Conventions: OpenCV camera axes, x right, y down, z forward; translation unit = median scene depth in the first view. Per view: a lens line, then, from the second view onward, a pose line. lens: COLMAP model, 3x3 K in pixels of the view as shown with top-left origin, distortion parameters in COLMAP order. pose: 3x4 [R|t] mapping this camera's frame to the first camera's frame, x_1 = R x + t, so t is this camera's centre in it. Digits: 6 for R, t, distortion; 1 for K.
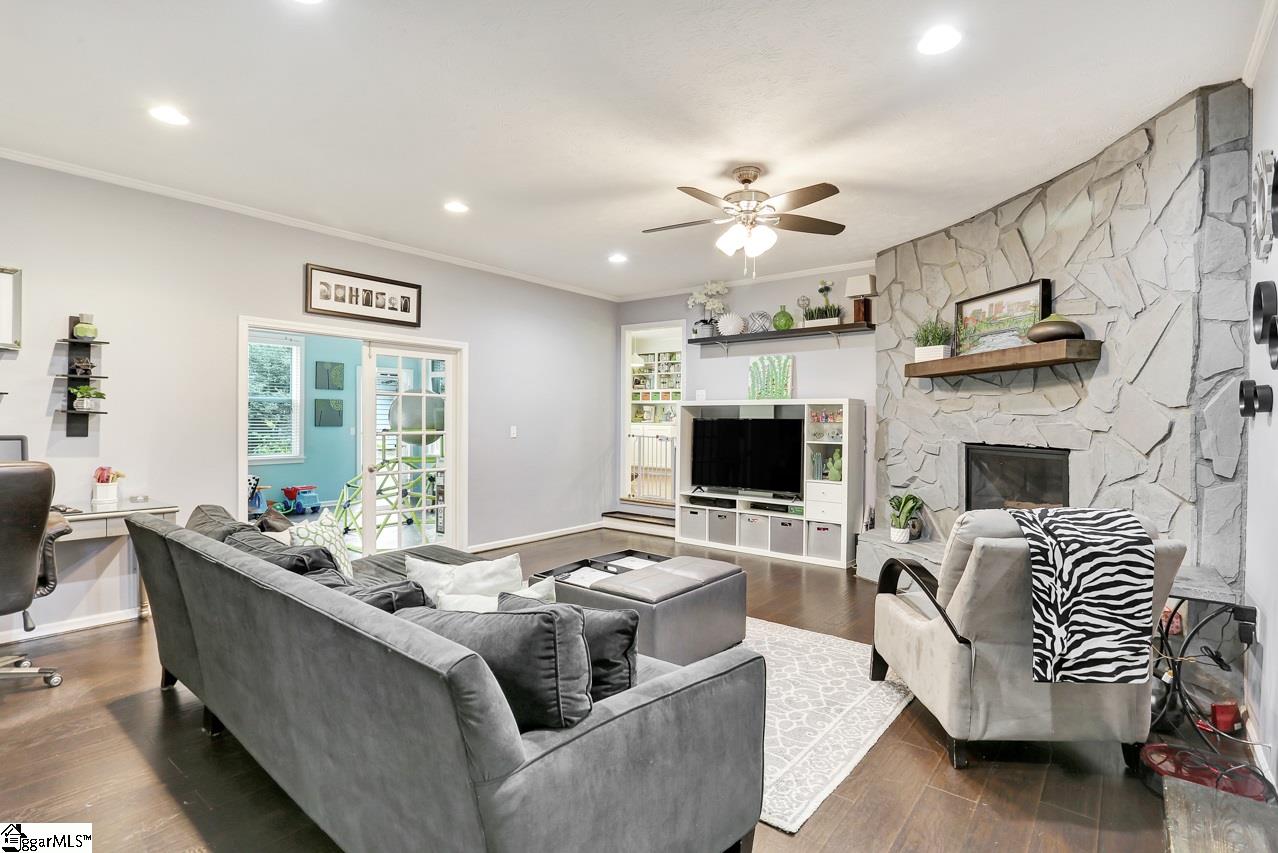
lens RADIAL K [[622.0, 0, 645.8], [0, 622.0, 426.7], [0, 0, 1]] dist [-0.006320, -0.000331]
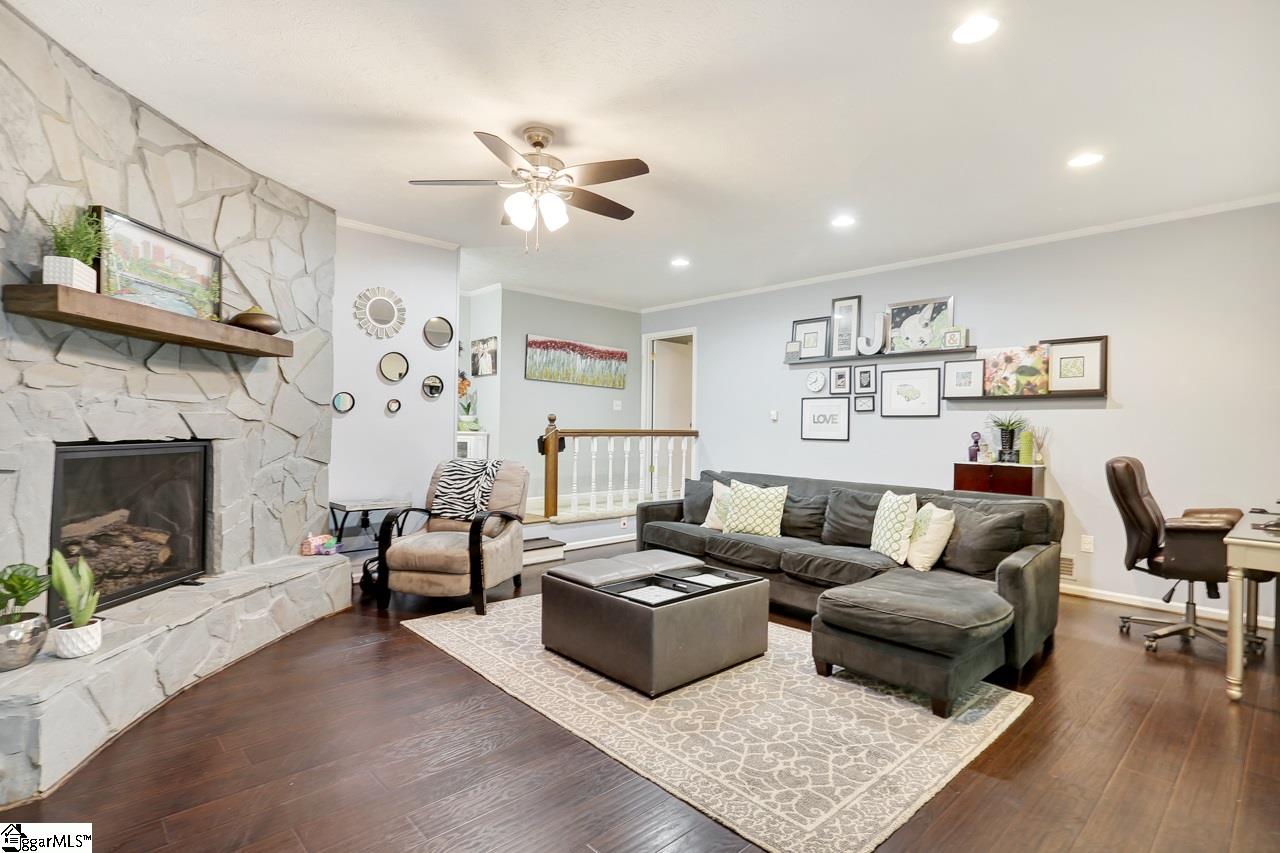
lens RADIAL K [[623.0, 0, 635.3], [0, 623.0, 426.7], [0, 0, 1]] dist [-0.006320, -0.000331]
pose [[-0.985923, -0.022644, 0.165661, -0.098383], [-0.020922, 0.999707, 0.012135, -0.006602], [-0.165887, 0.008499, -0.986108, 1.414904]]
